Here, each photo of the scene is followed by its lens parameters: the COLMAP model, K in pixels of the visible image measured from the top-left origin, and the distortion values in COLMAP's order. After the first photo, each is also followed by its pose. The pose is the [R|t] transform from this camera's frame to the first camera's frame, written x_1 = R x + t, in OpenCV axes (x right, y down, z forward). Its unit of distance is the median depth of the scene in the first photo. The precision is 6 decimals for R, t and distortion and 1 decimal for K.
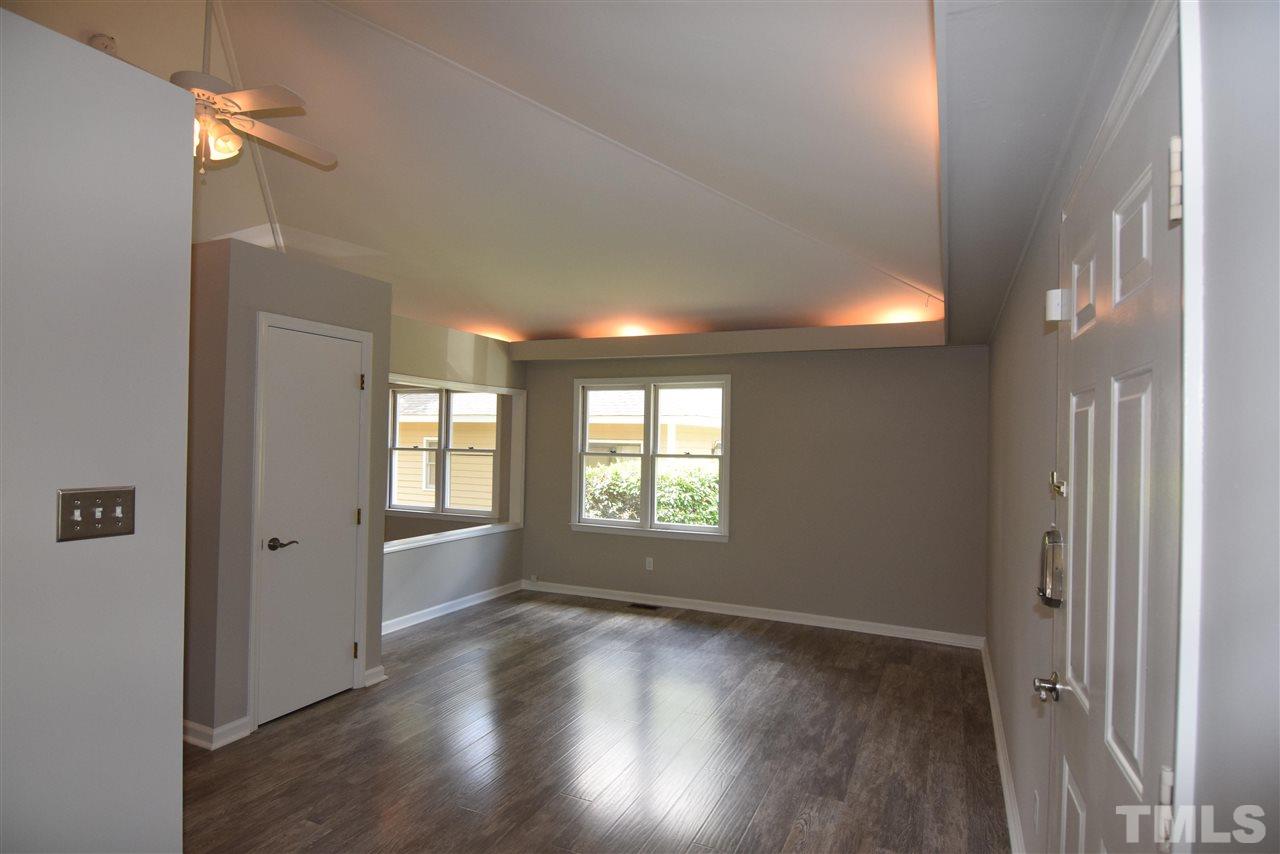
lens RADIAL K [[681.4, 0, 639.4], [0, 681.4, 433.5], [0, 0, 1]] dist [-0.011652, -0.010521]
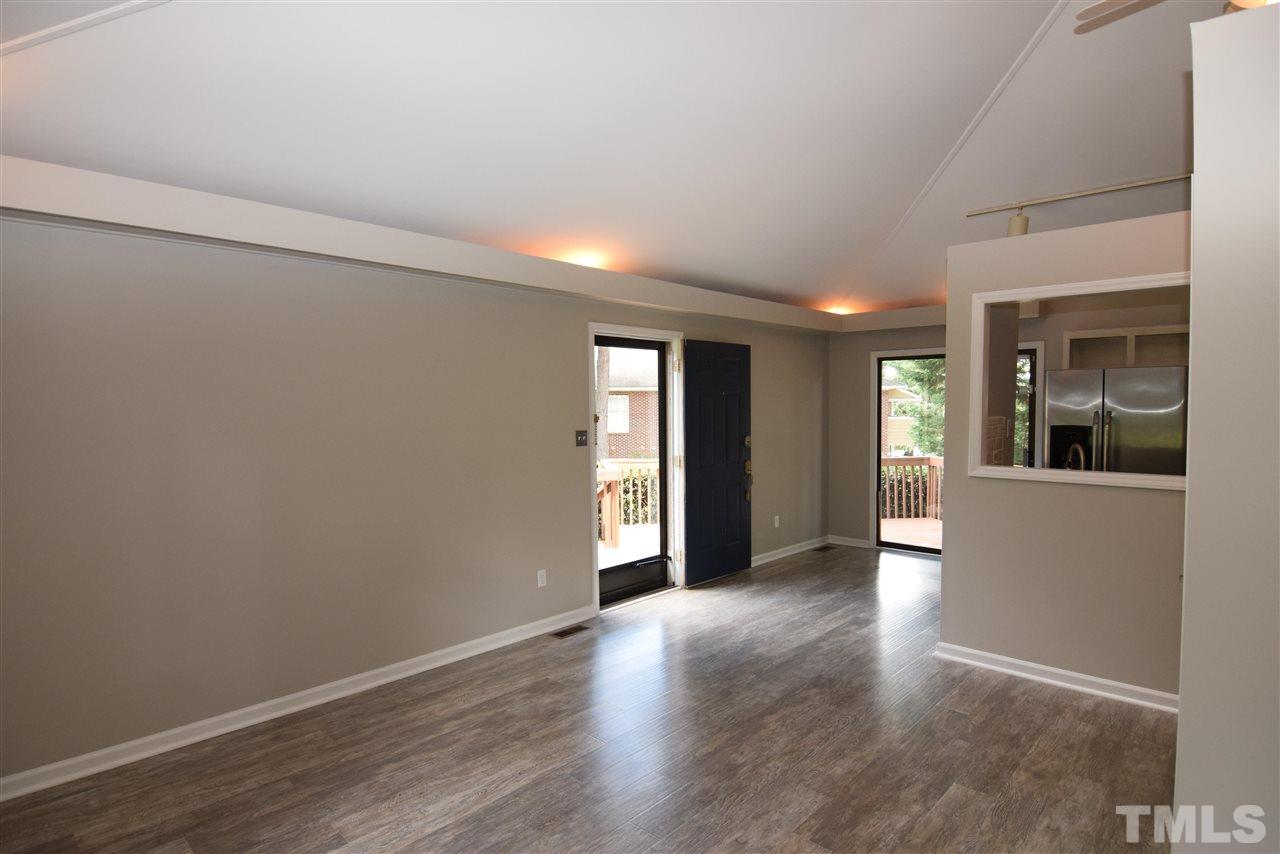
lens RADIAL K [[681.4, 0, 643.0], [0, 681.4, 425.3], [0, 0, 1]] dist [-0.011652, -0.010521]
pose [[-0.950397, -0.021017, 0.310328, -0.227843], [-0.013512, 0.999562, 0.026313, 0.009487], [-0.310745, 0.020815, -0.950265, 1.779651]]
